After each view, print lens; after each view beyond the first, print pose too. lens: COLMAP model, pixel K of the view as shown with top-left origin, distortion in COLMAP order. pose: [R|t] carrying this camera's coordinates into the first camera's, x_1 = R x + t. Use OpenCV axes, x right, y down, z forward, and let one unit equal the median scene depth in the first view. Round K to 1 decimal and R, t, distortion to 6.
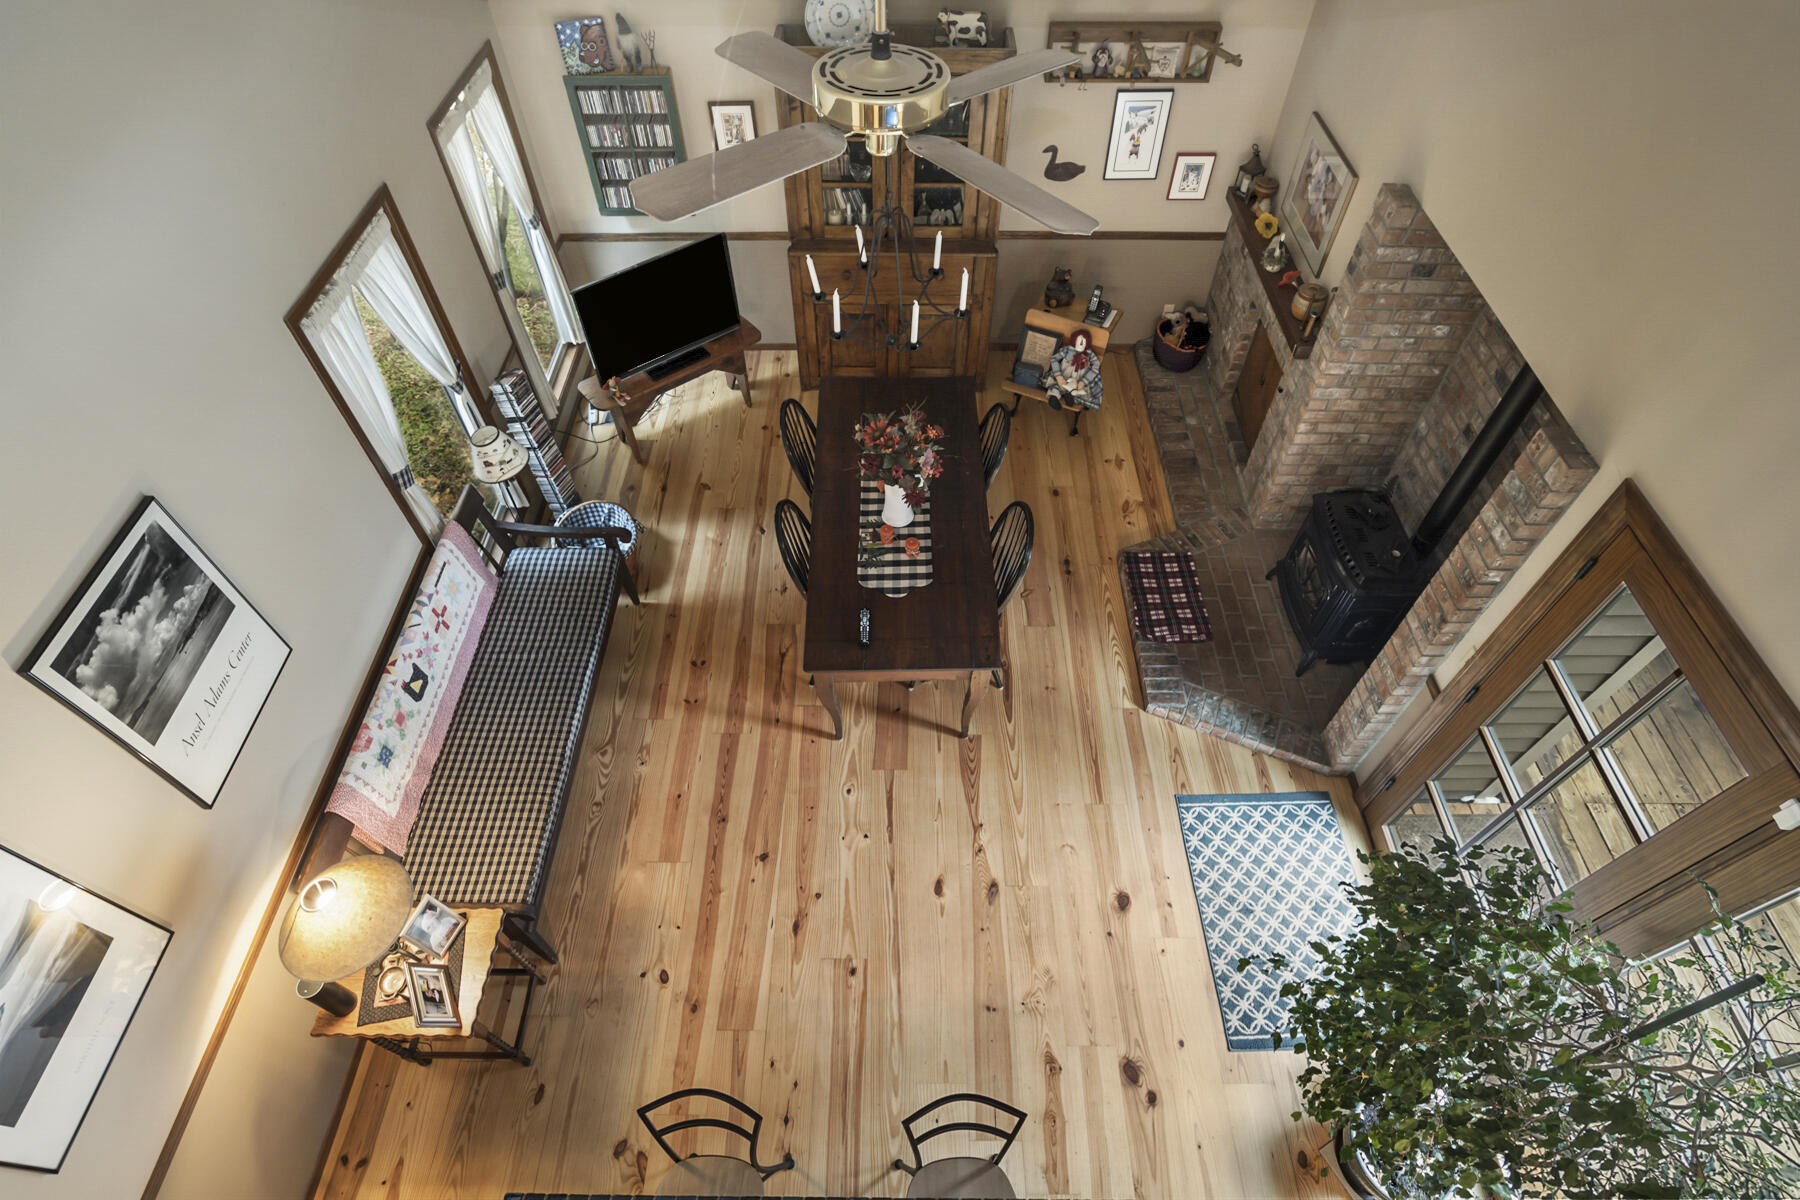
lens RADIAL K [[909.4, 0, 900.0], [0, 909.4, 600.0], [0, 0, 1]] dist [-0.022029, 0.010478]
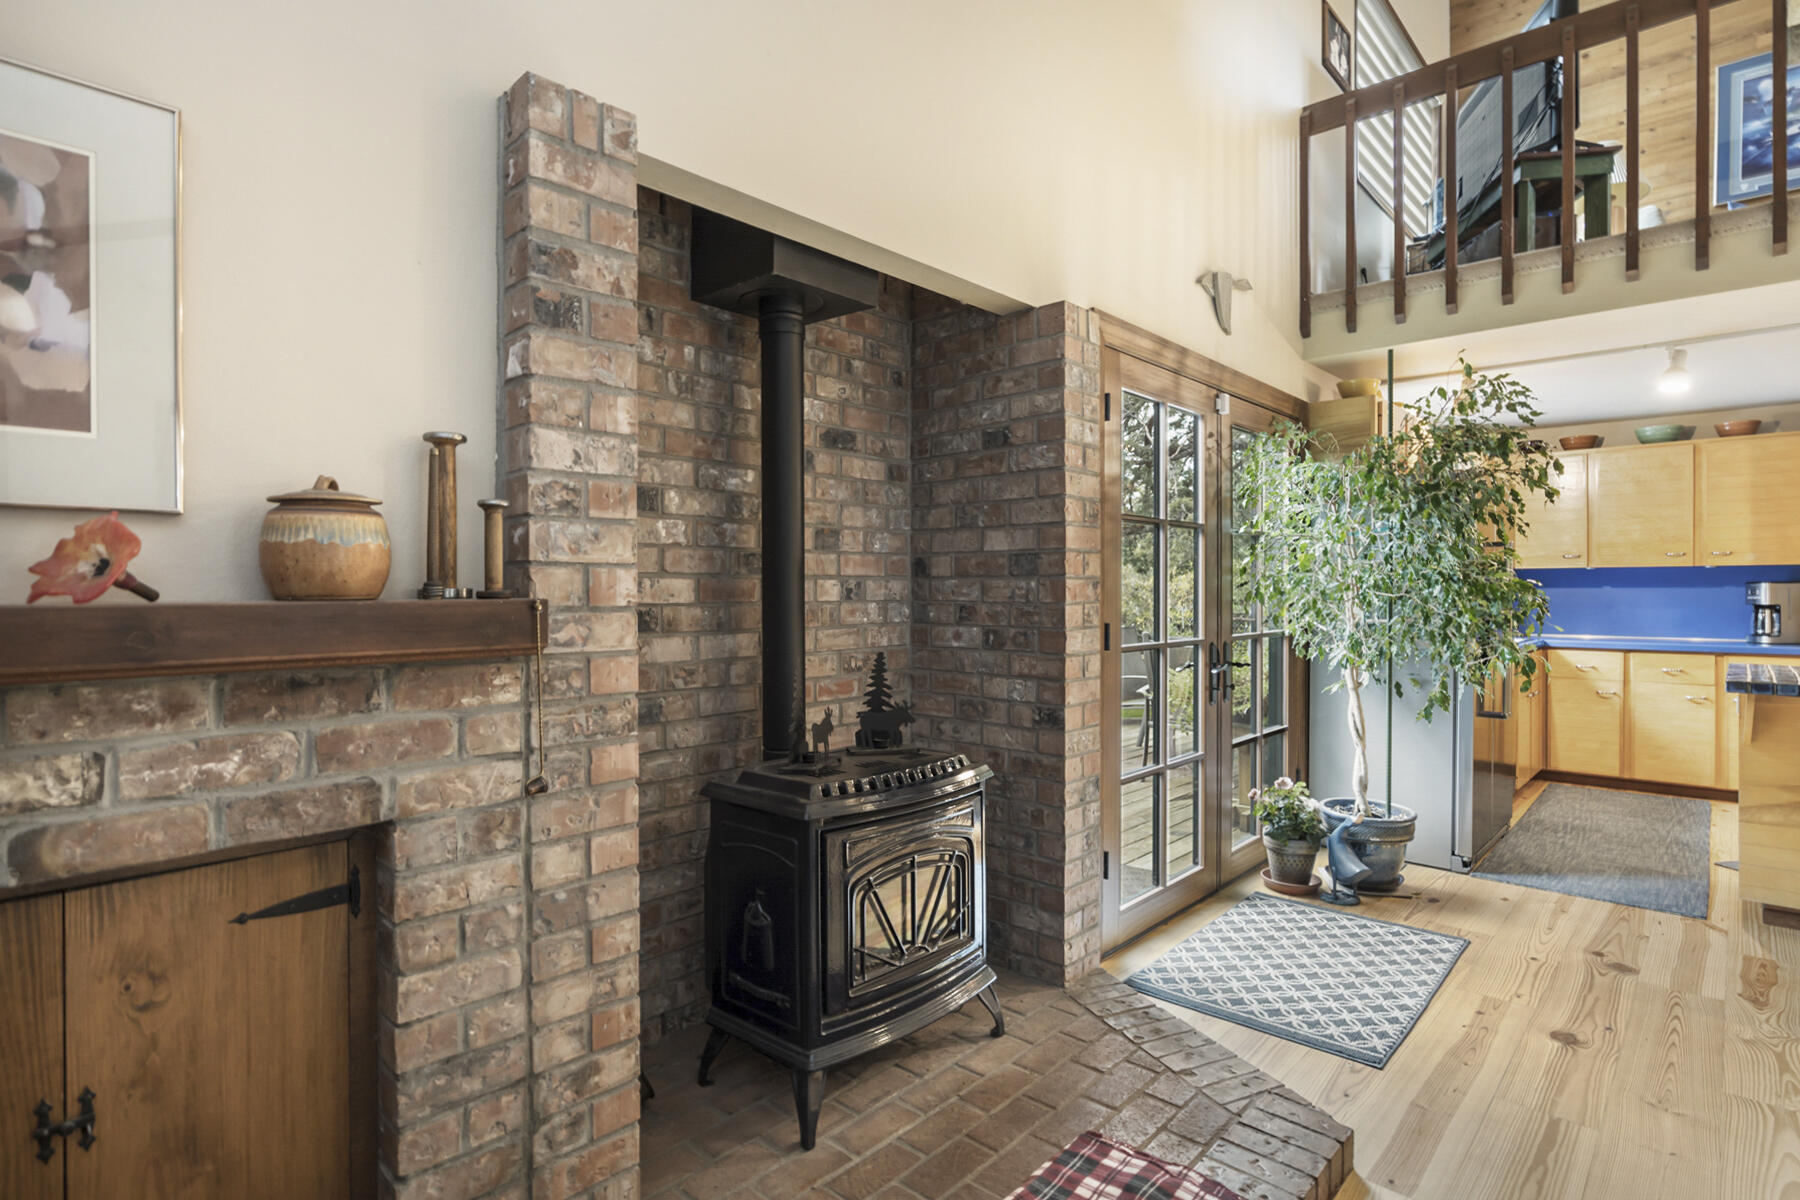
lens RADIAL K [[909.4, 0, 900.0], [0, 909.4, 600.0], [0, 0, 1]] dist [-0.022029, 0.010478]
pose [[-0.733138, -0.005489, 0.680058, 0.141169], [0.538301, 0.606431, 0.585212, -0.386180], [-0.415621, 0.795117, -0.441643, 1.053185]]
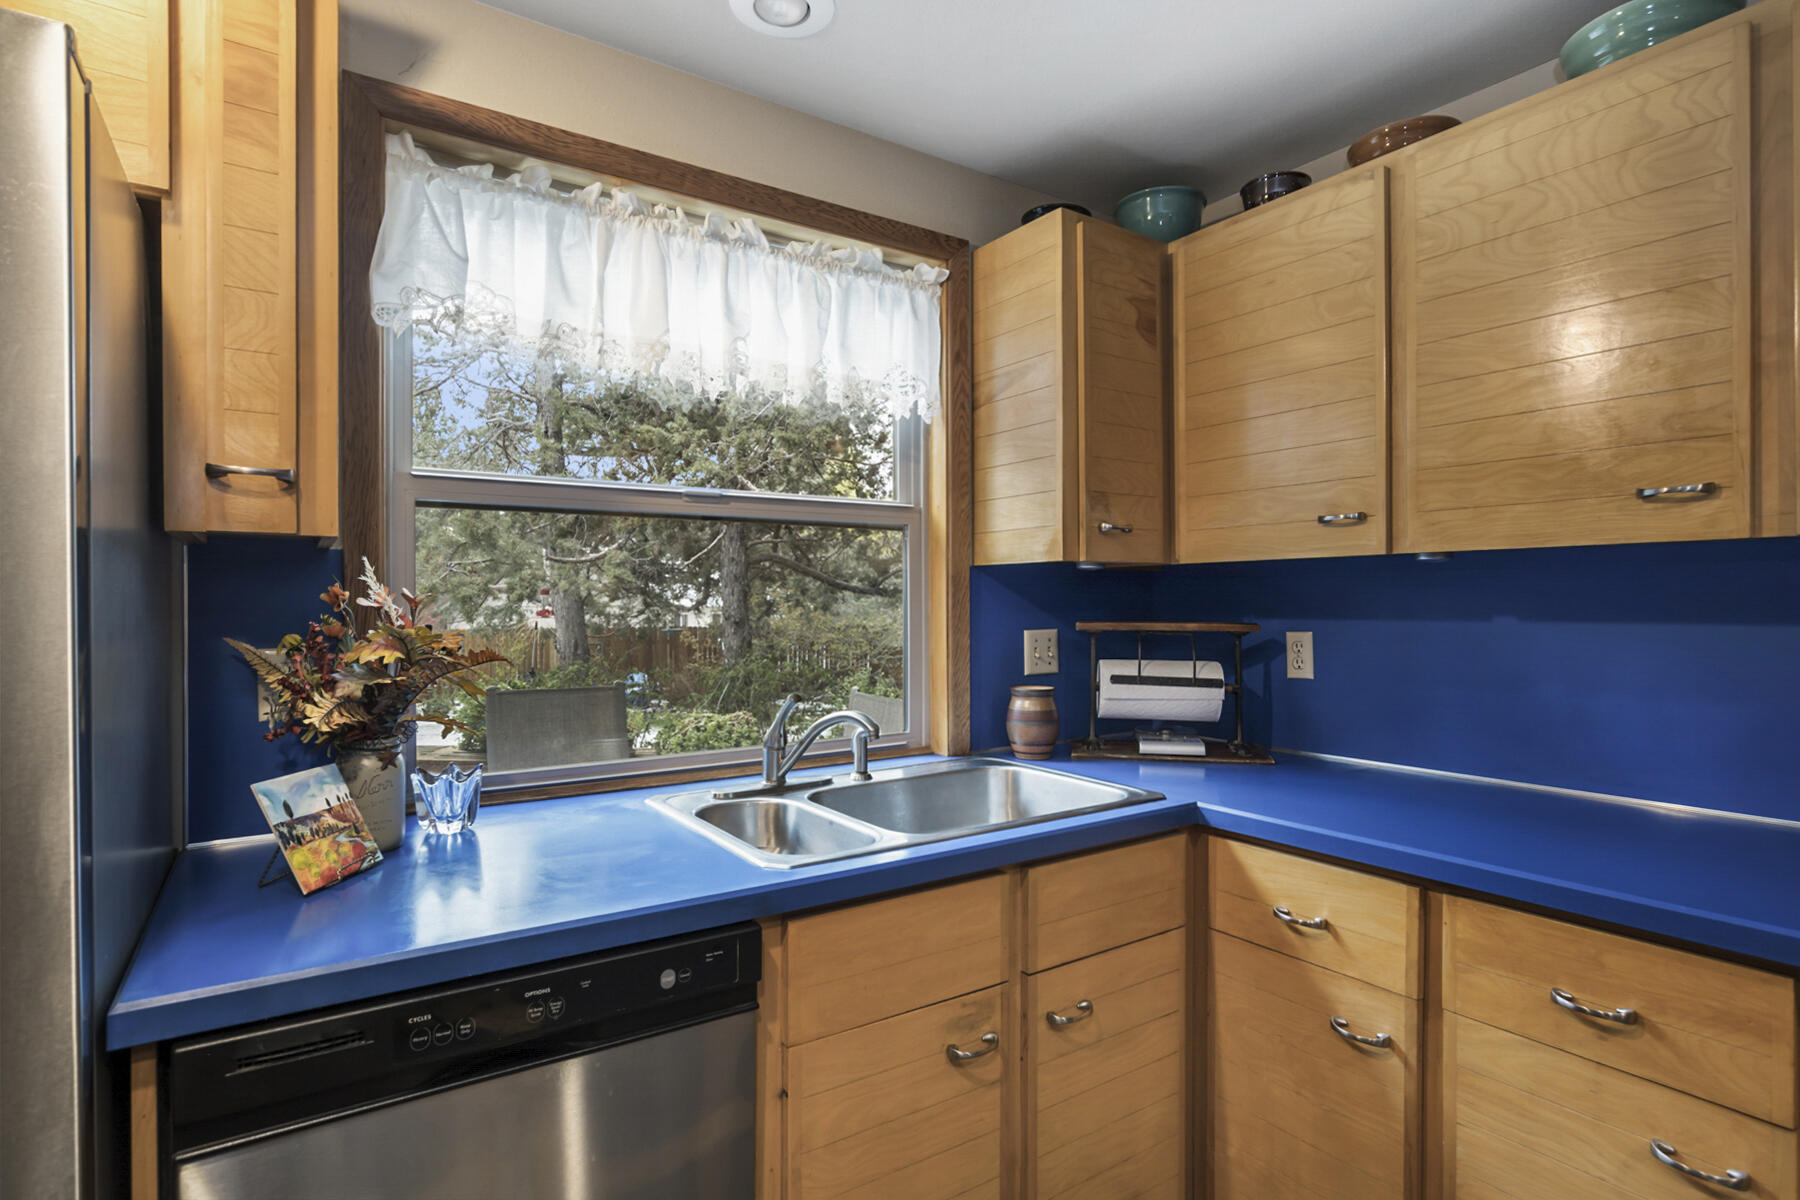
lens RADIAL K [[909.4, 0, 900.0], [0, 909.4, 600.0], [0, 0, 1]] dist [-0.022029, 0.010478]
pose [[-0.563694, 0.008997, 0.825935, 0.098521], [0.655240, 0.613686, 0.440511, 0.537531], [-0.502901, 0.789499, -0.351826, 0.323432]]
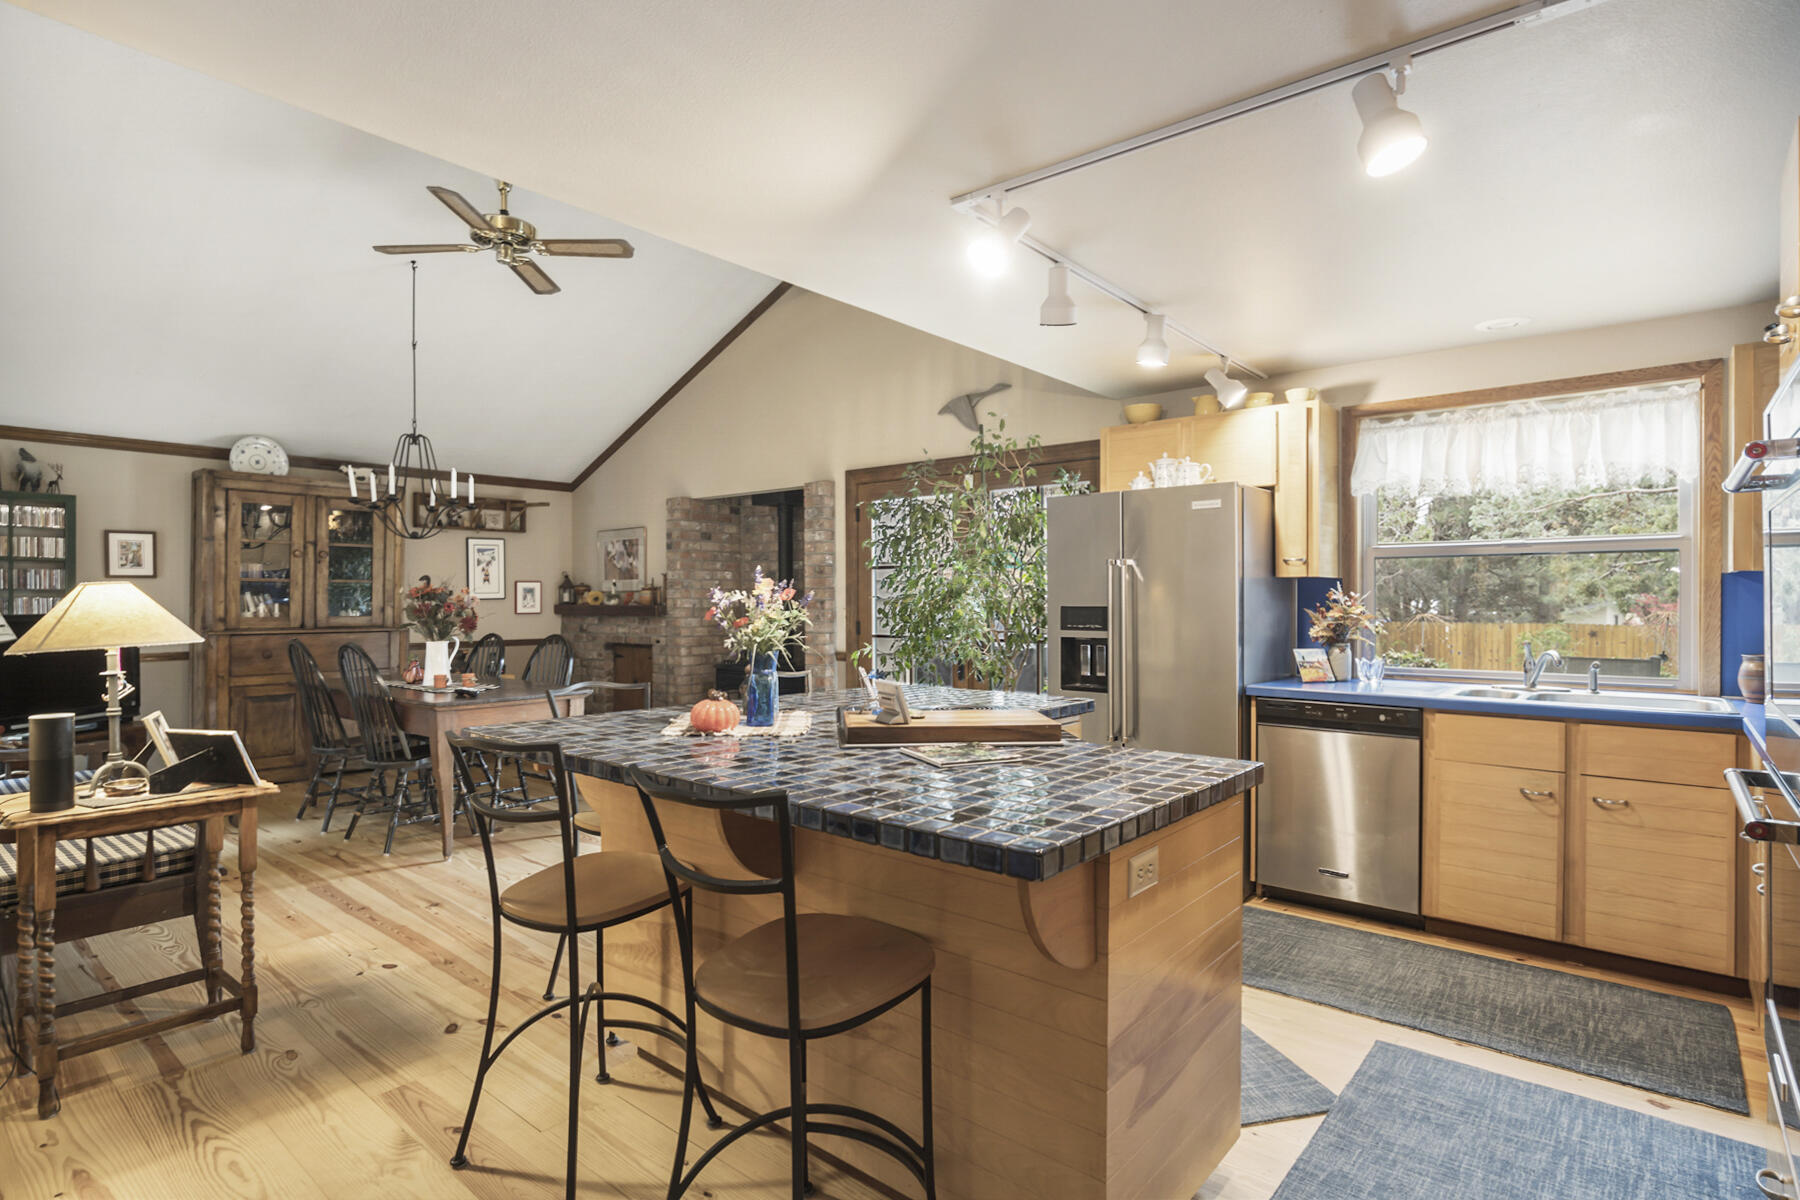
lens RADIAL K [[909.4, 0, 900.0], [0, 909.4, 600.0], [0, 0, 1]] dist [-0.022029, 0.010478]
pose [[0.641529, -0.001480, 0.767097, -0.478540], [0.604903, 0.615934, -0.504696, 0.733008], [-0.471734, 0.787797, 0.396035, 0.169676]]
